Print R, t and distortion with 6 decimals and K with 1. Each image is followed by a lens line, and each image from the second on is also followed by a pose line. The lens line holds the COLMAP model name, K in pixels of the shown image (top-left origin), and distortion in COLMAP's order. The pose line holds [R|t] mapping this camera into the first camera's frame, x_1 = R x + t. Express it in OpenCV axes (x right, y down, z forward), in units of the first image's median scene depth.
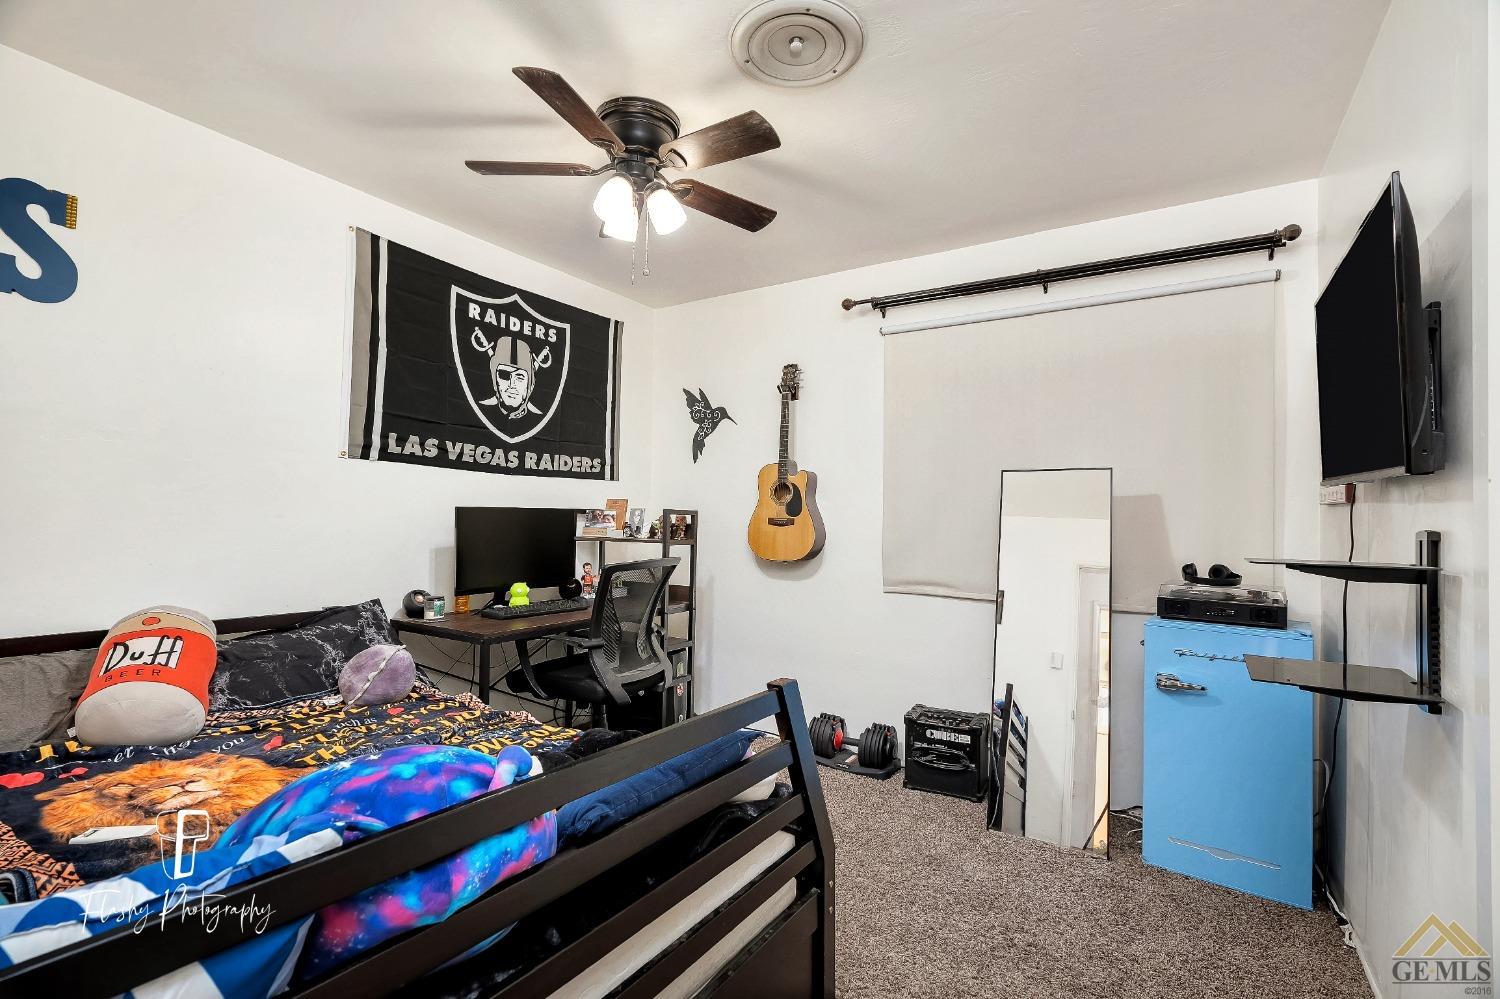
lens RADIAL K [[678.7, 0, 753.5], [0, 678.7, 505.2], [0, 0, 1]] dist [-0.011519, 0.003723]
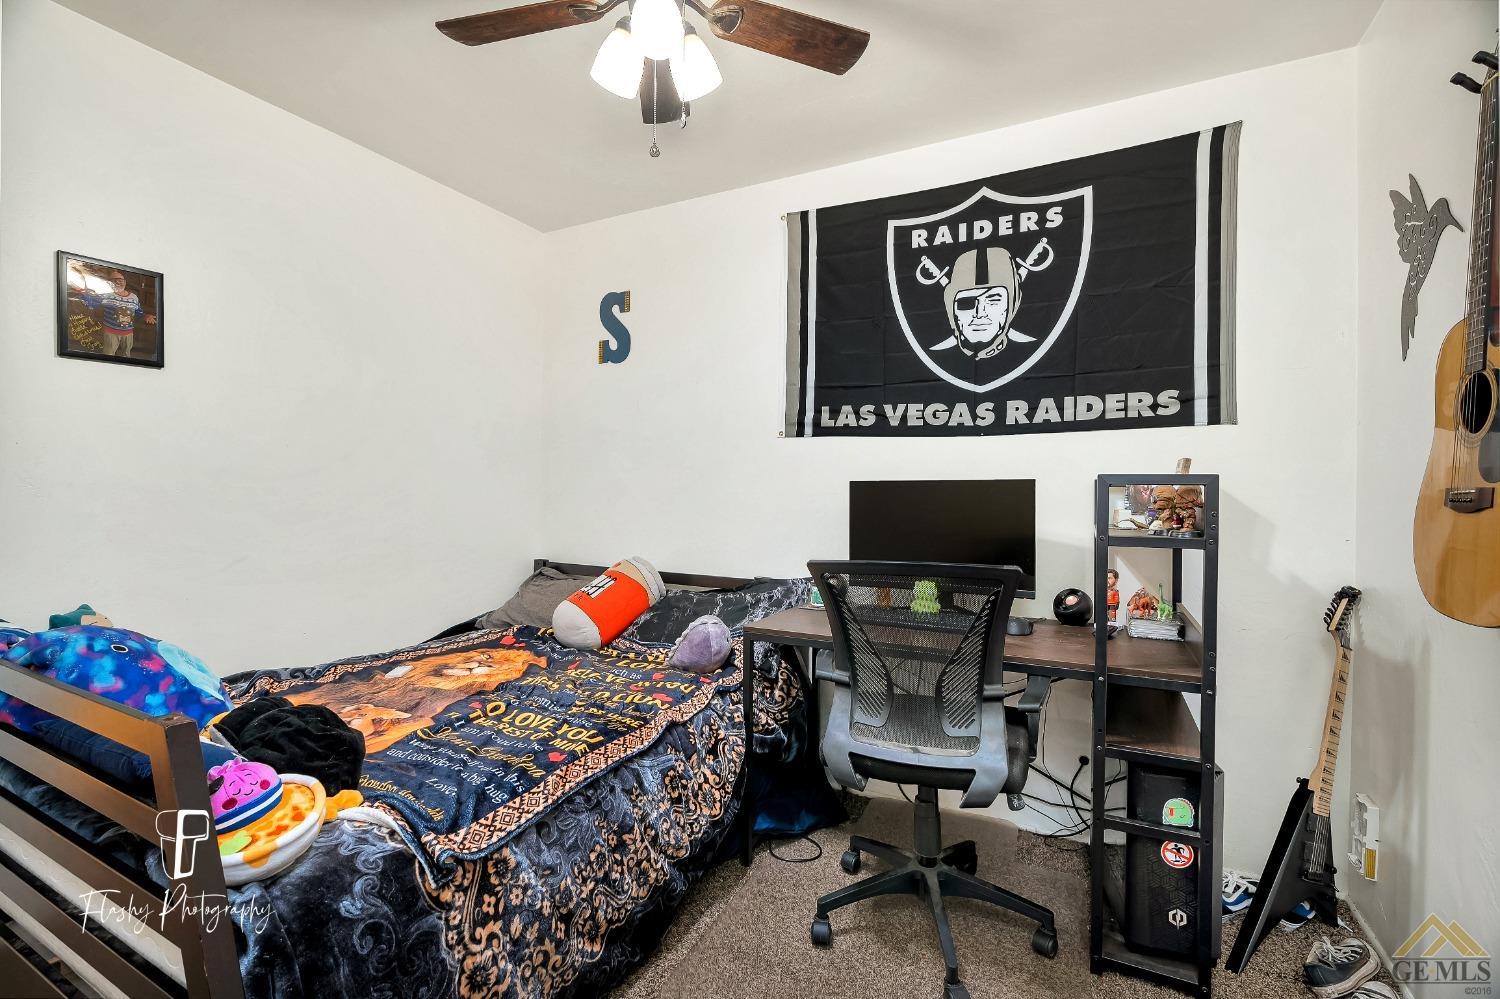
lens RADIAL K [[678.7, 0, 753.0], [0, 678.7, 488.8], [0, 0, 1]] dist [-0.011519, 0.003723]
pose [[0.081197, -0.017948, -0.996536, 0.358450], [0.015258, 0.999743, -0.016763, 0.021441], [0.996581, -0.013844, 0.081450, 0.708478]]
